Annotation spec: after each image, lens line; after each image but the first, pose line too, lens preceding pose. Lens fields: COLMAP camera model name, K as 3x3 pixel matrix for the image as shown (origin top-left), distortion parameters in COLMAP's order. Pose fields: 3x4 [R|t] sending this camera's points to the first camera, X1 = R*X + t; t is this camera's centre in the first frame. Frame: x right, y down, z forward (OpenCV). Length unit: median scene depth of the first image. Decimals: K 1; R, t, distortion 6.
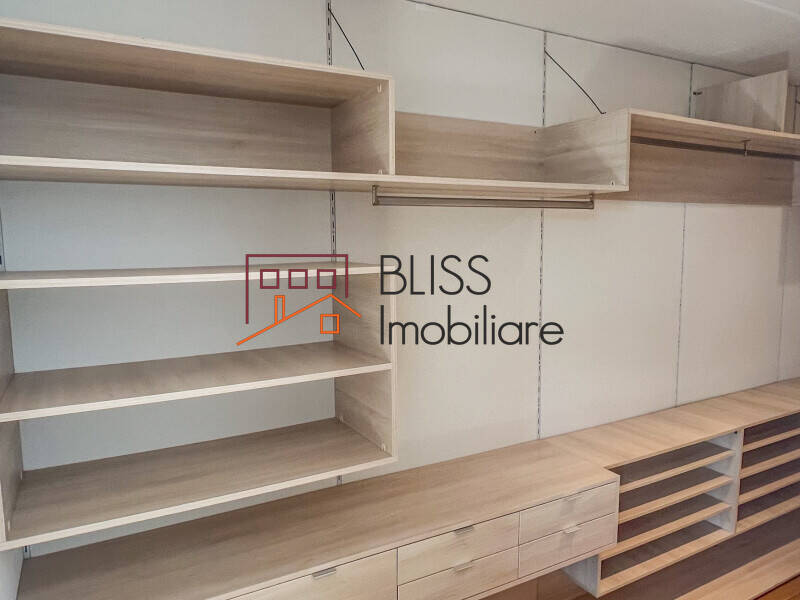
lens RADIAL K [[572.0, 0, 400.0], [0, 572.0, 300.0], [0, 0, 1]] dist [-0.026686, 0.003135]
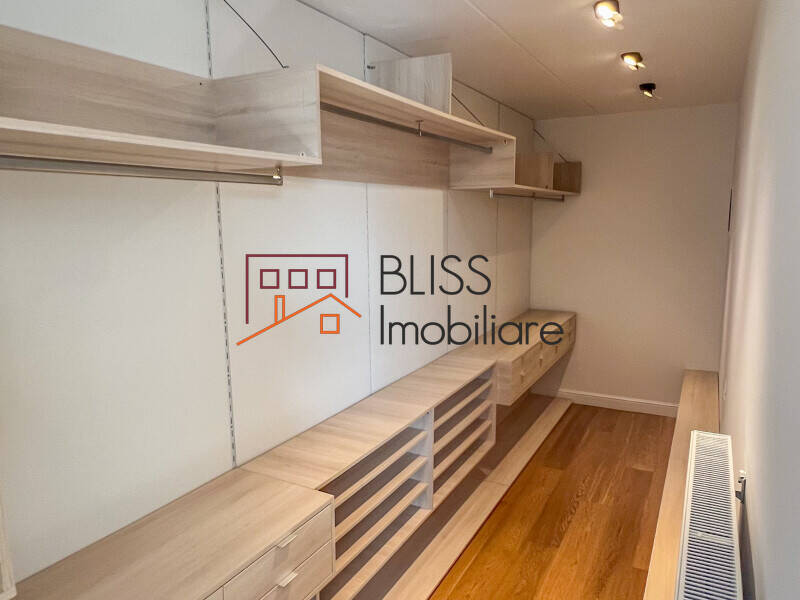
lens RADIAL K [[570.7, 0, 400.0], [0, 570.7, 300.0], [0, 0, 1]] dist [0.012072, 0.000833]
pose [[0.843247, -0.077998, 0.531838, 0.028007], [0.062192, 0.996928, 0.047599, -0.020192], [-0.533917, -0.007061, 0.845508, 0.186223]]
